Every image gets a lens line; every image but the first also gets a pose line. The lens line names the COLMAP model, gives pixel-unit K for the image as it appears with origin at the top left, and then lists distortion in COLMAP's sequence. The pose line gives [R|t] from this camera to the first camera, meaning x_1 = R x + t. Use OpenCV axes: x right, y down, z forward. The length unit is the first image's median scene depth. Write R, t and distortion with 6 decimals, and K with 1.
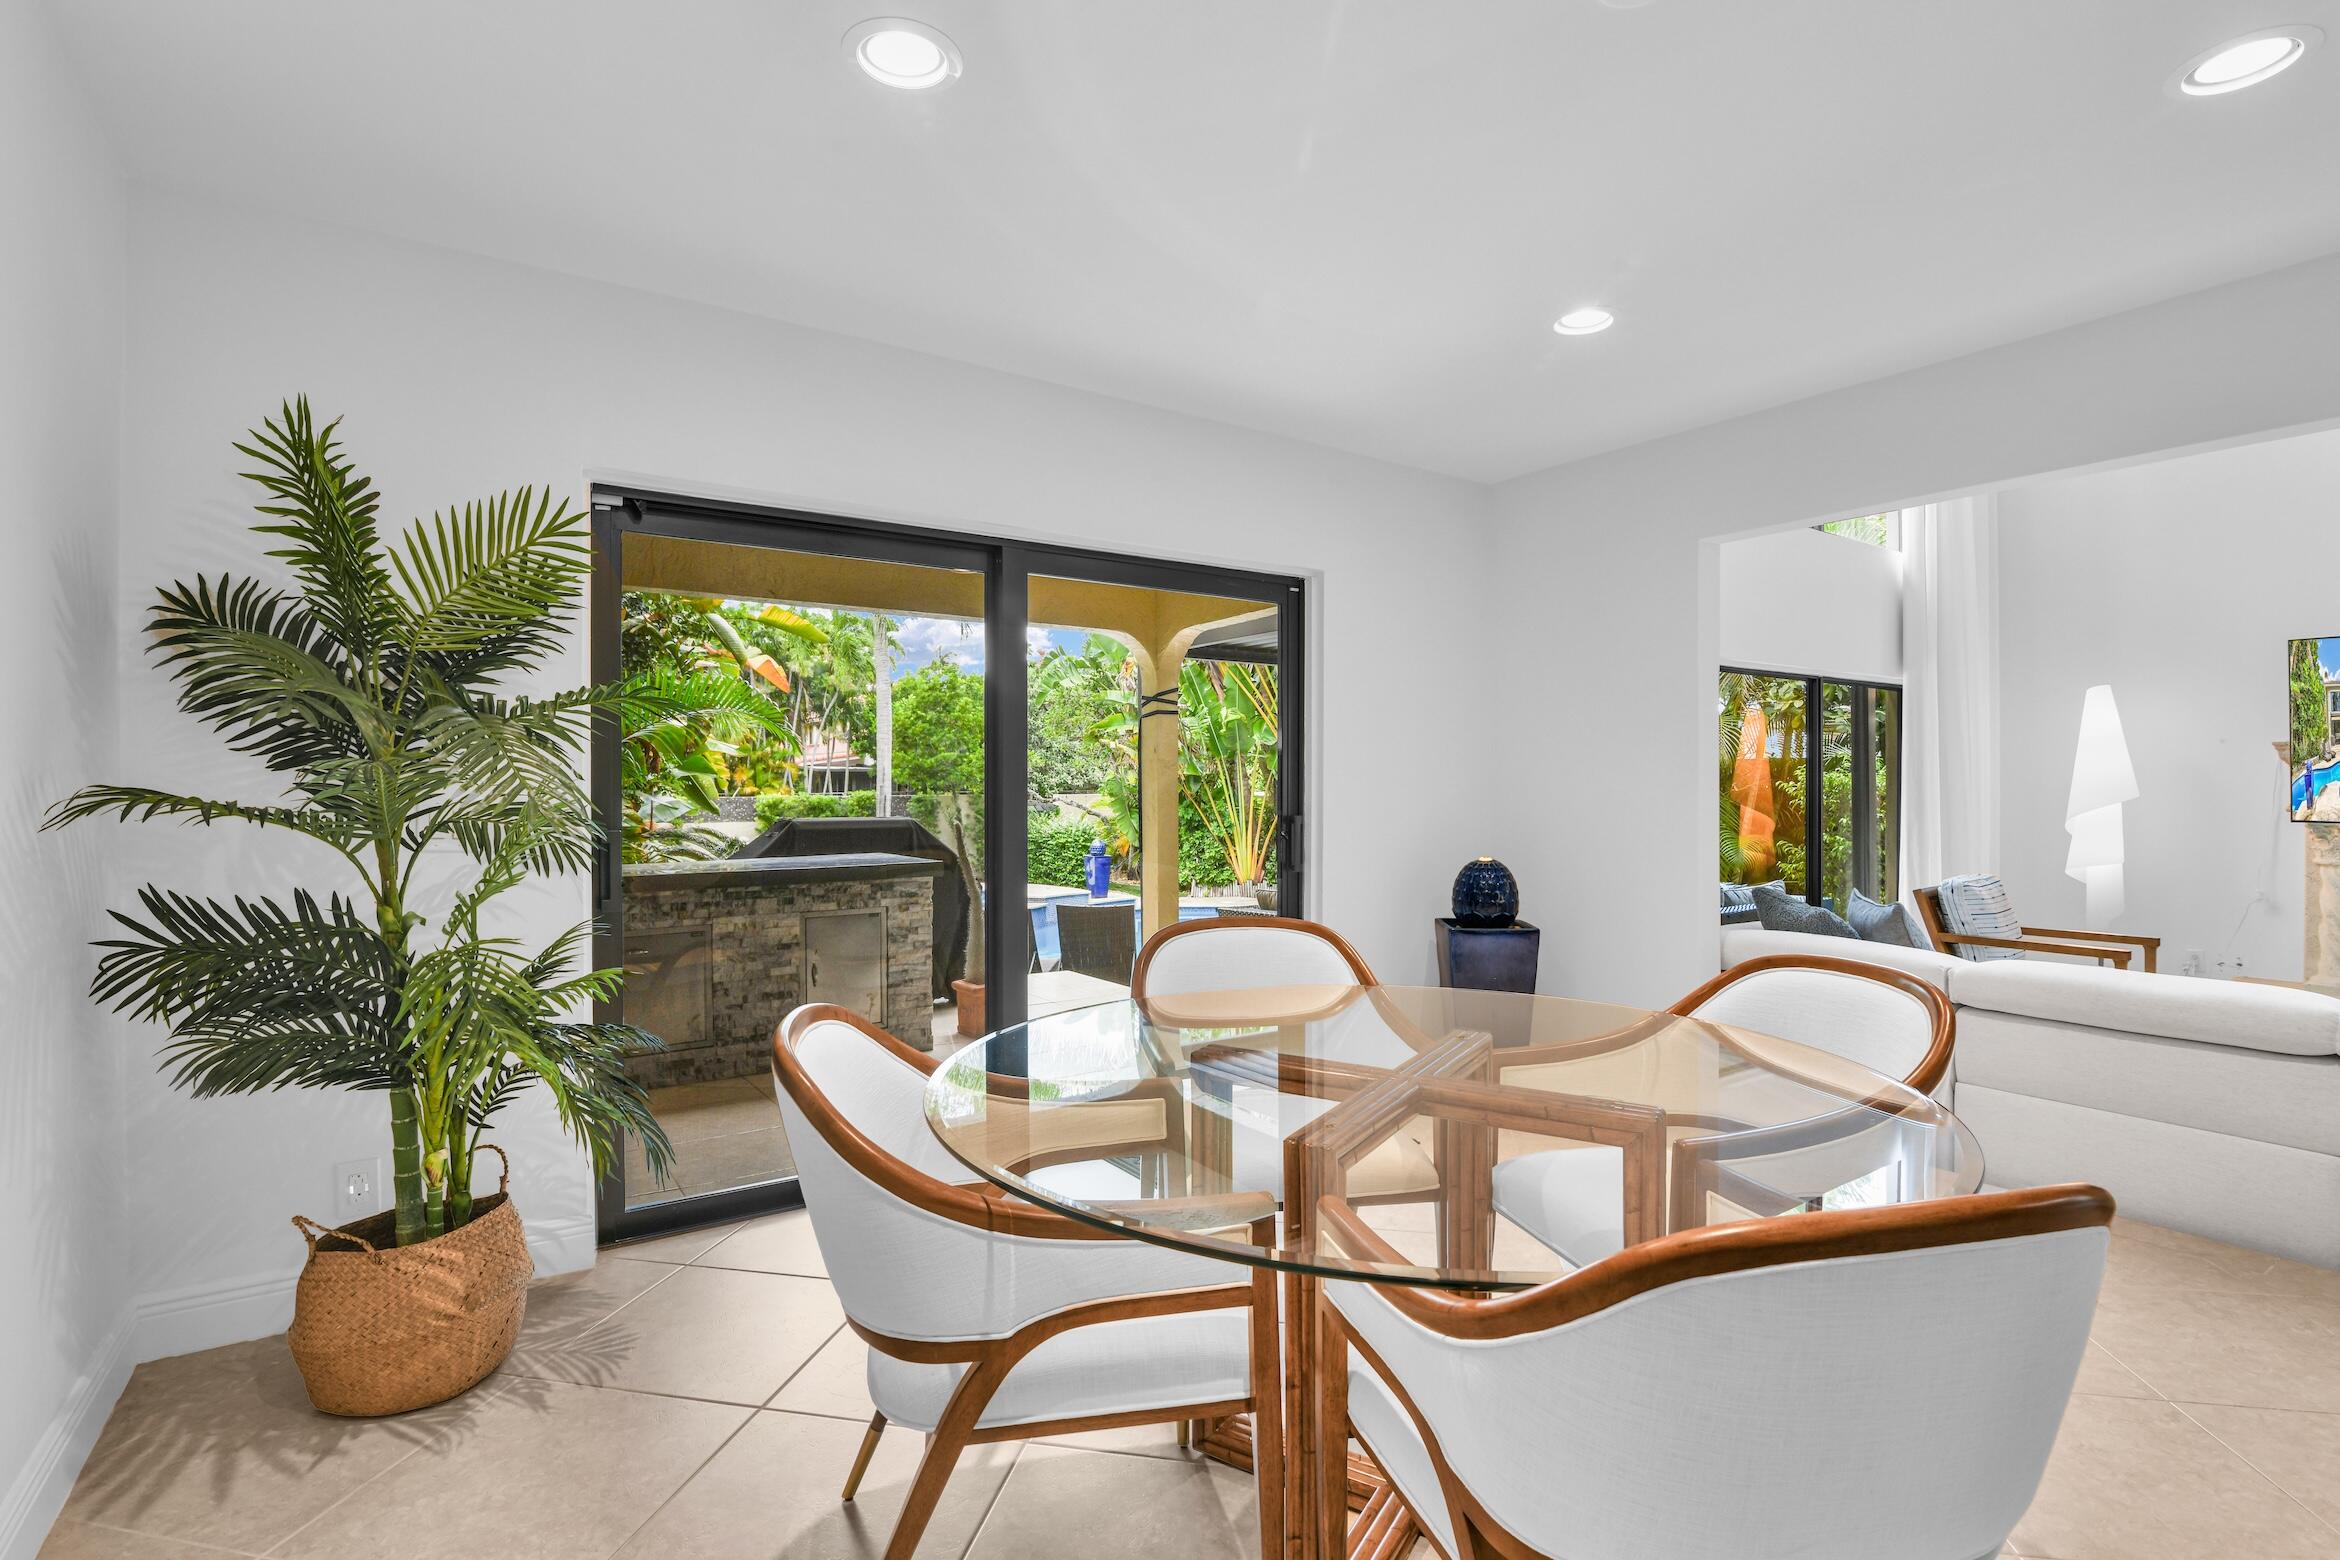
lens RADIAL K [[1107.5, 0, 1169.7], [0, 1107.5, 794.3], [0, 0, 1]] dist [-0.018100, 0.000349]
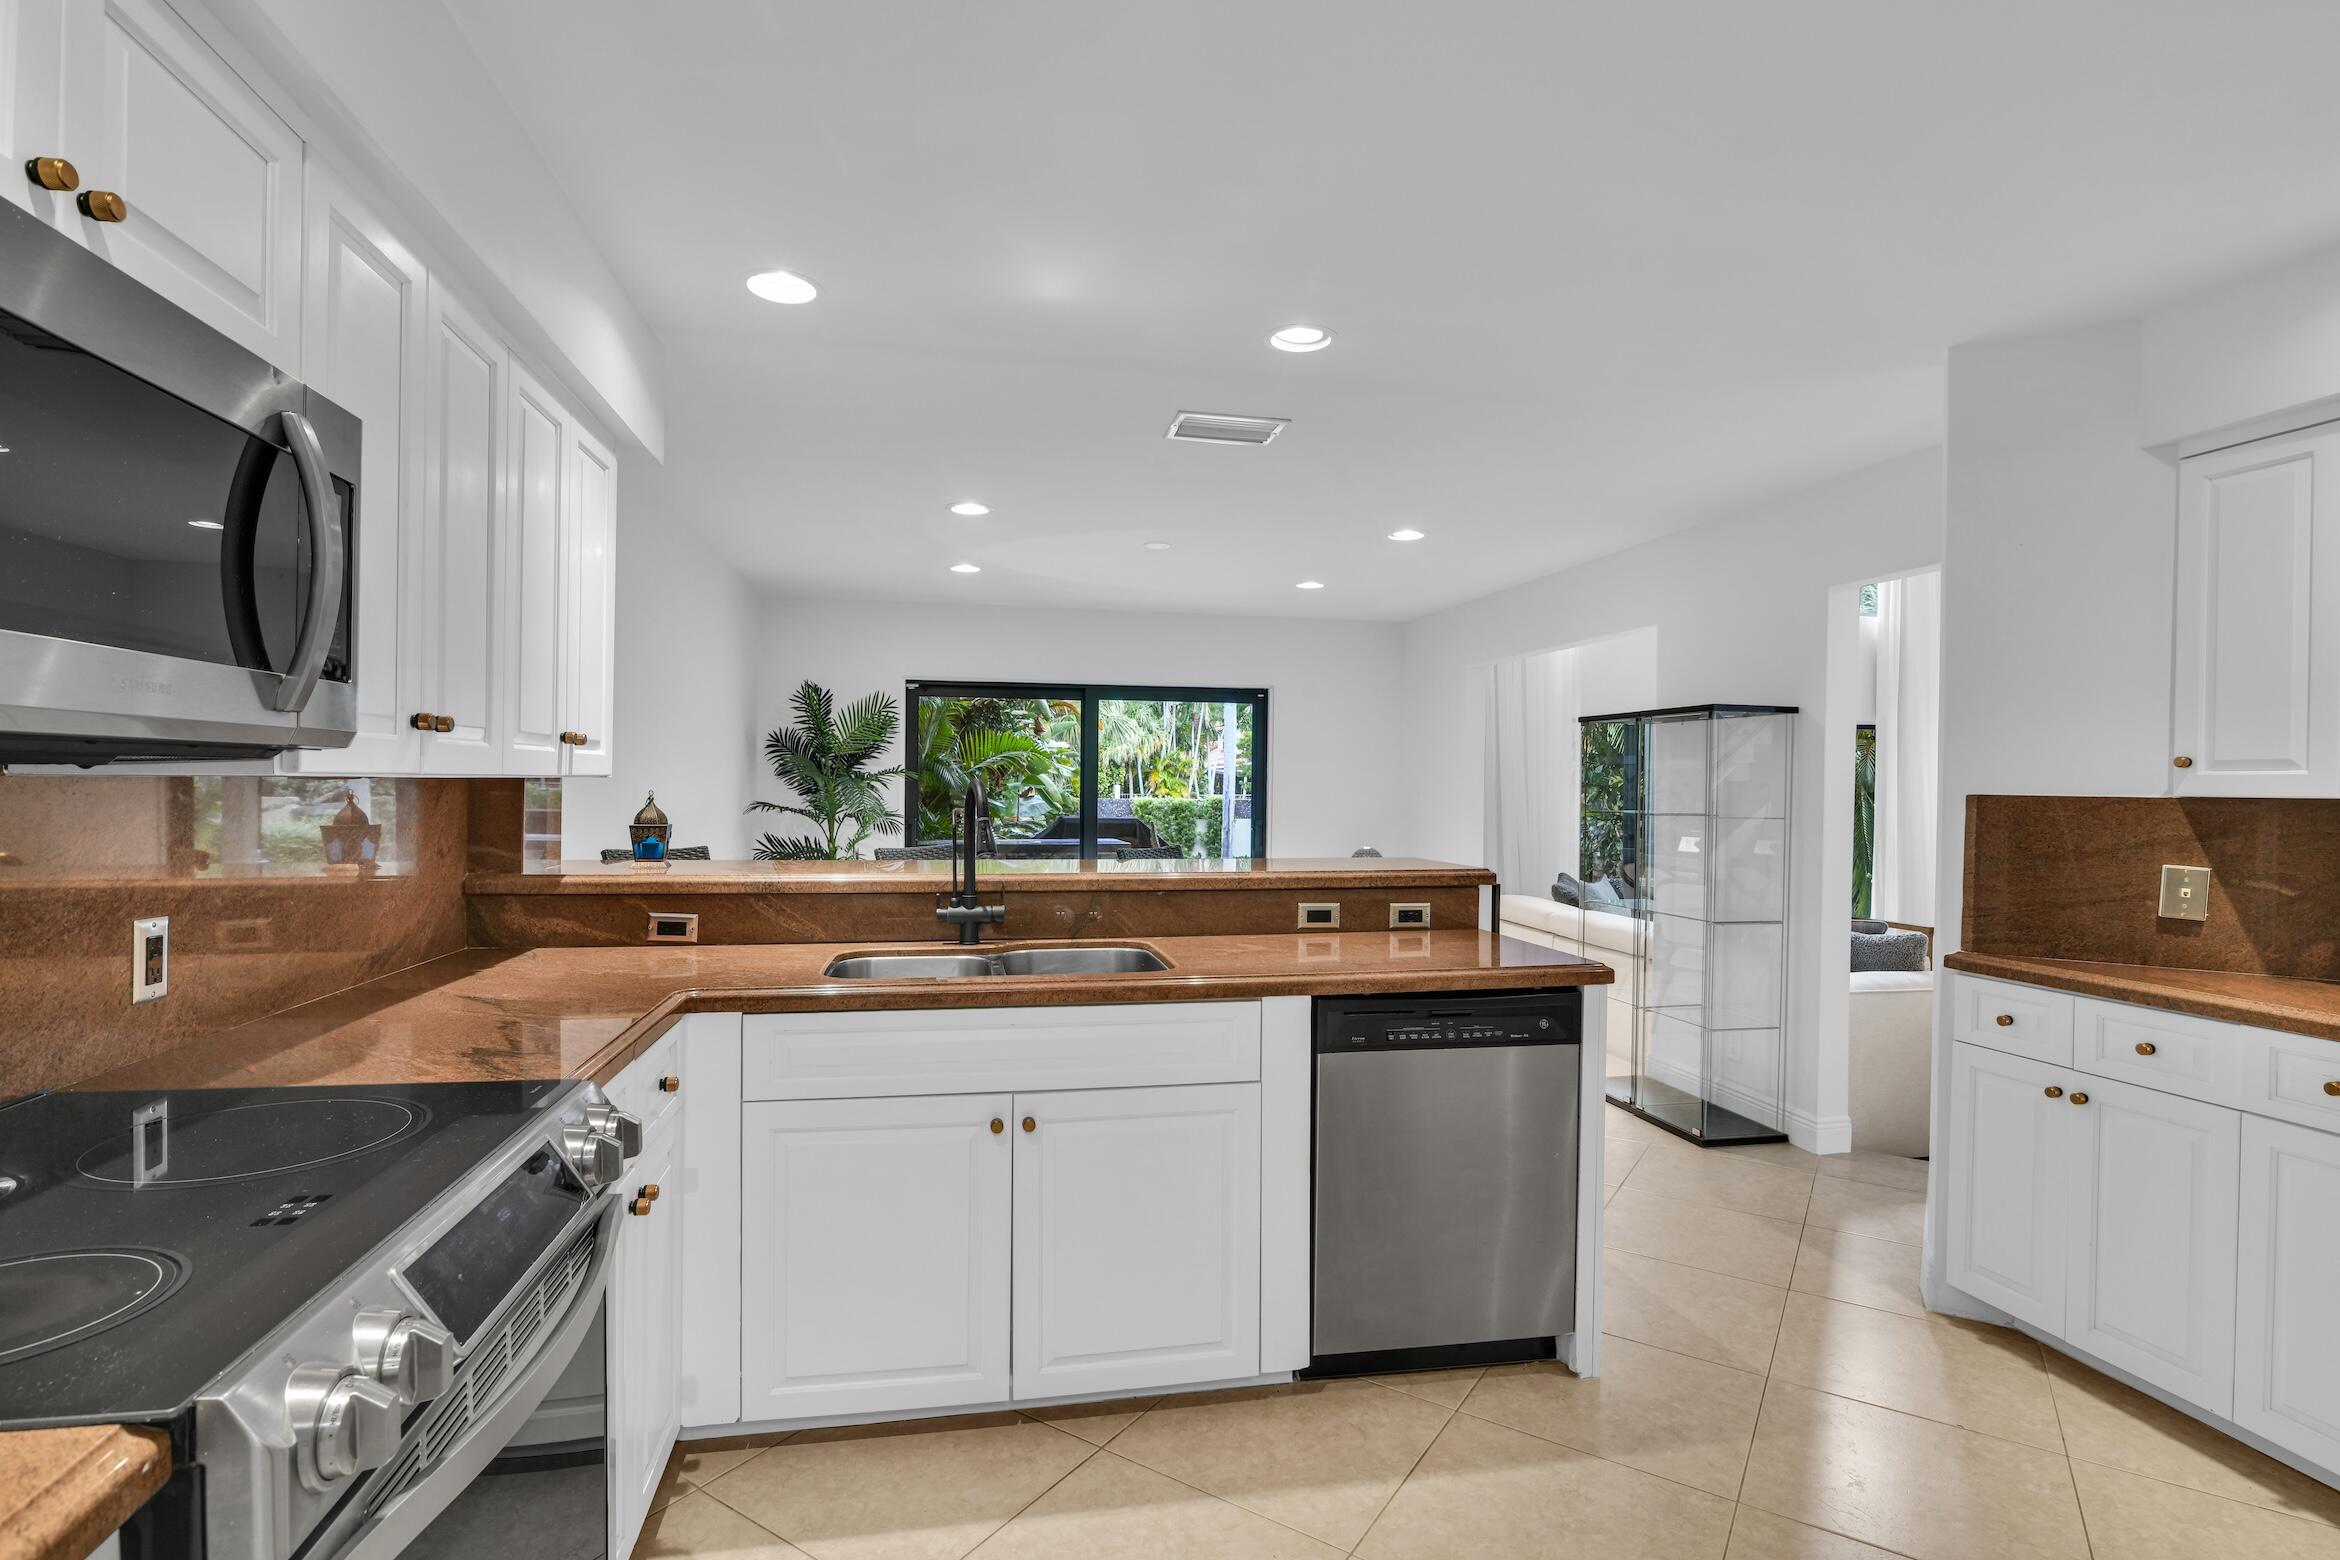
lens RADIAL K [[1119.4, 0, 1139.7], [0, 1119.4, 787.5], [0, 0, 1]] dist [-0.021446, 0.001074]
pose [[0.919939, 0.010897, -0.391910, 1.176003], [-0.014338, 0.999880, -0.005854, -0.038249], [0.391799, 0.011004, 0.919985, -1.378758]]
